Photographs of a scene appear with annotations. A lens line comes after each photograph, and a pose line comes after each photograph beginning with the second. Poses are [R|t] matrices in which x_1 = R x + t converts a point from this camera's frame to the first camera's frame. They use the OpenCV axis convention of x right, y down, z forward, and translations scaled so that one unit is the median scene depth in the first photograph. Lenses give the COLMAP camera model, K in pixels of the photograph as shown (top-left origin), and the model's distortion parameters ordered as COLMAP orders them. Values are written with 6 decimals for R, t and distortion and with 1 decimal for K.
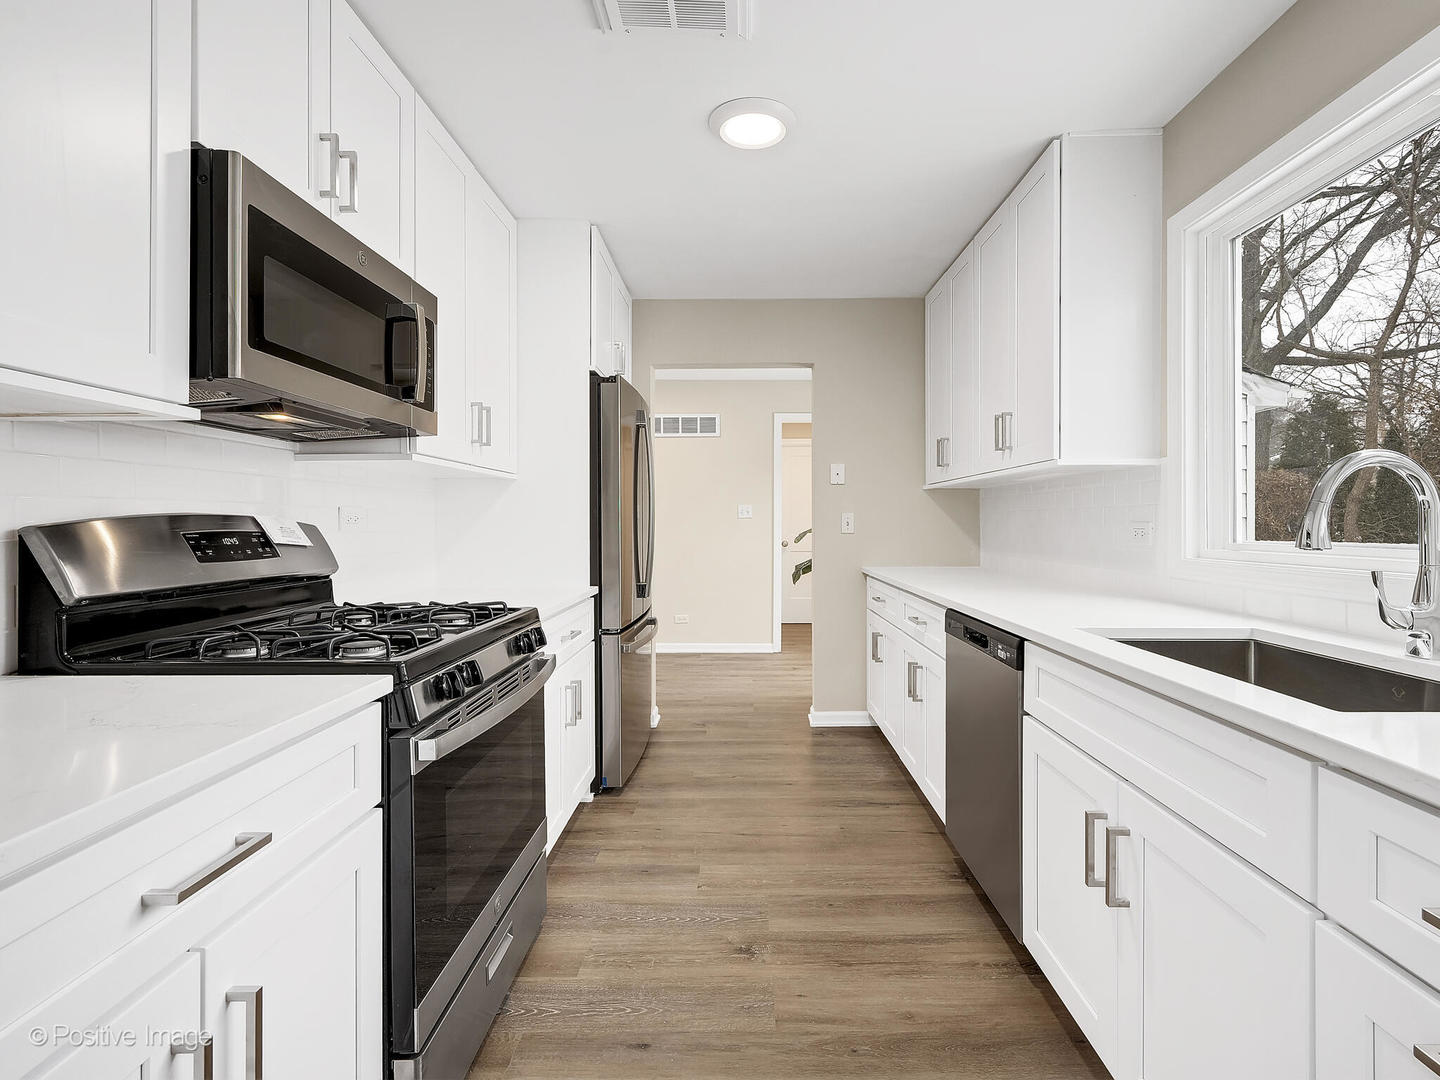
lens RADIAL K [[632.8, 0, 745.0], [0, 632.8, 523.2], [0, 0, 1]] dist [-0.001193, -0.000402]
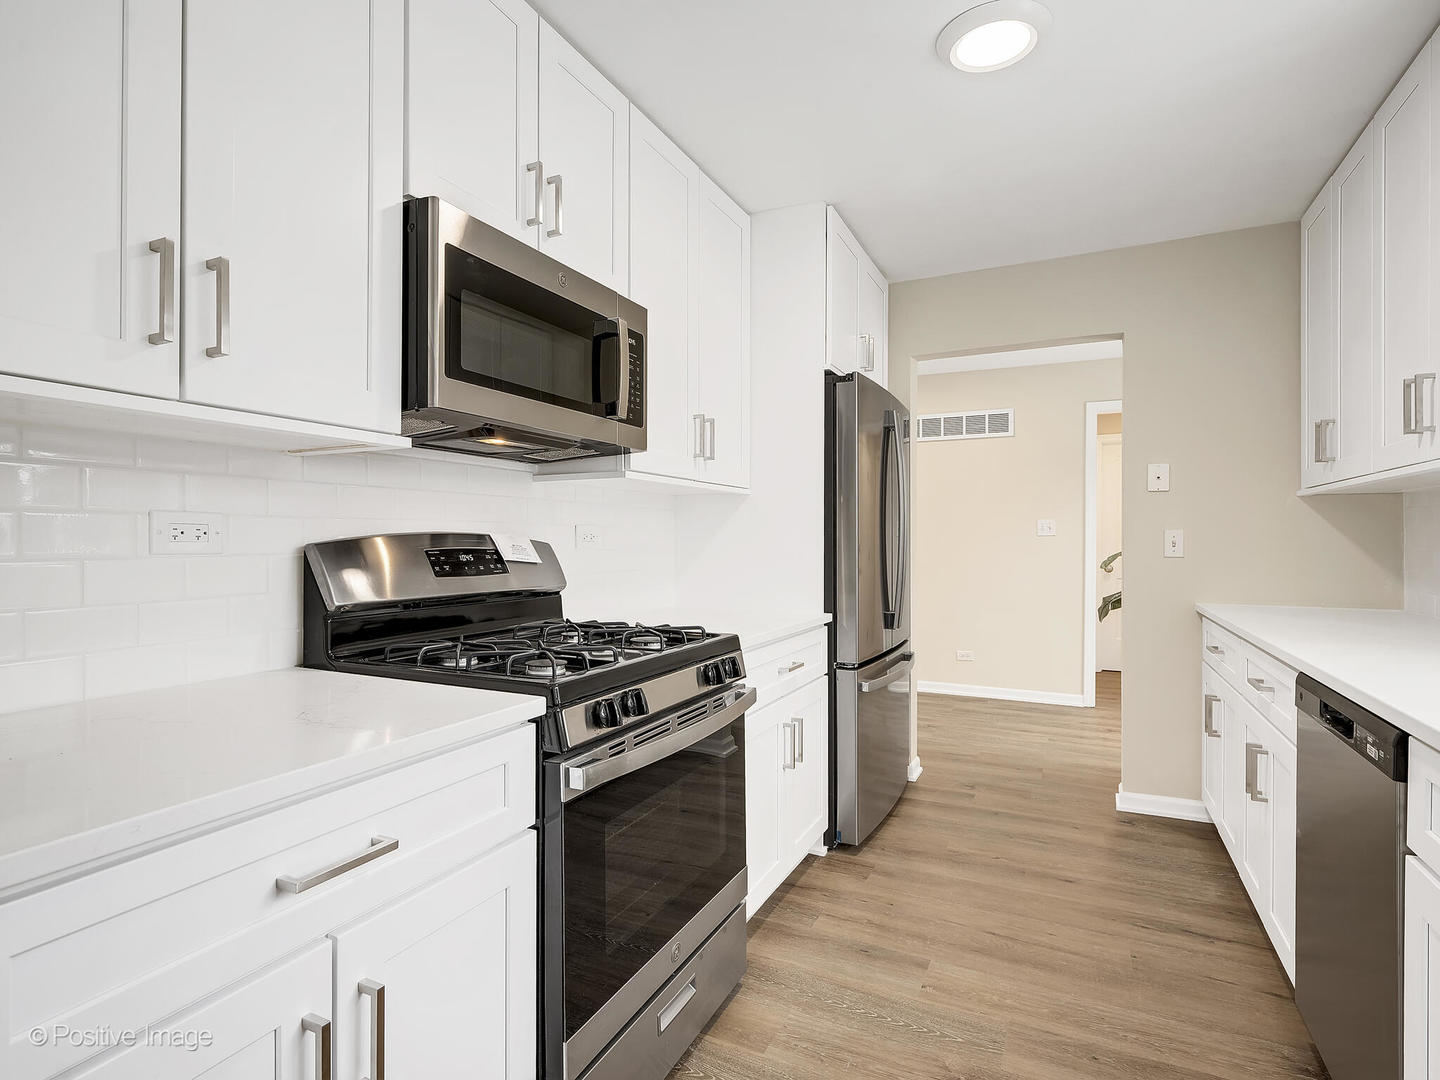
lens RADIAL K [[712.2, 0, 758.1], [0, 712.2, 540.6], [0, 0, 1]] dist [0.001174, -0.000763]
pose [[0.910664, 0.005129, -0.413116, 0.123443], [-0.004983, 0.999987, 0.001429, -0.004442], [0.413118, 0.000757, 0.910677, 0.076689]]
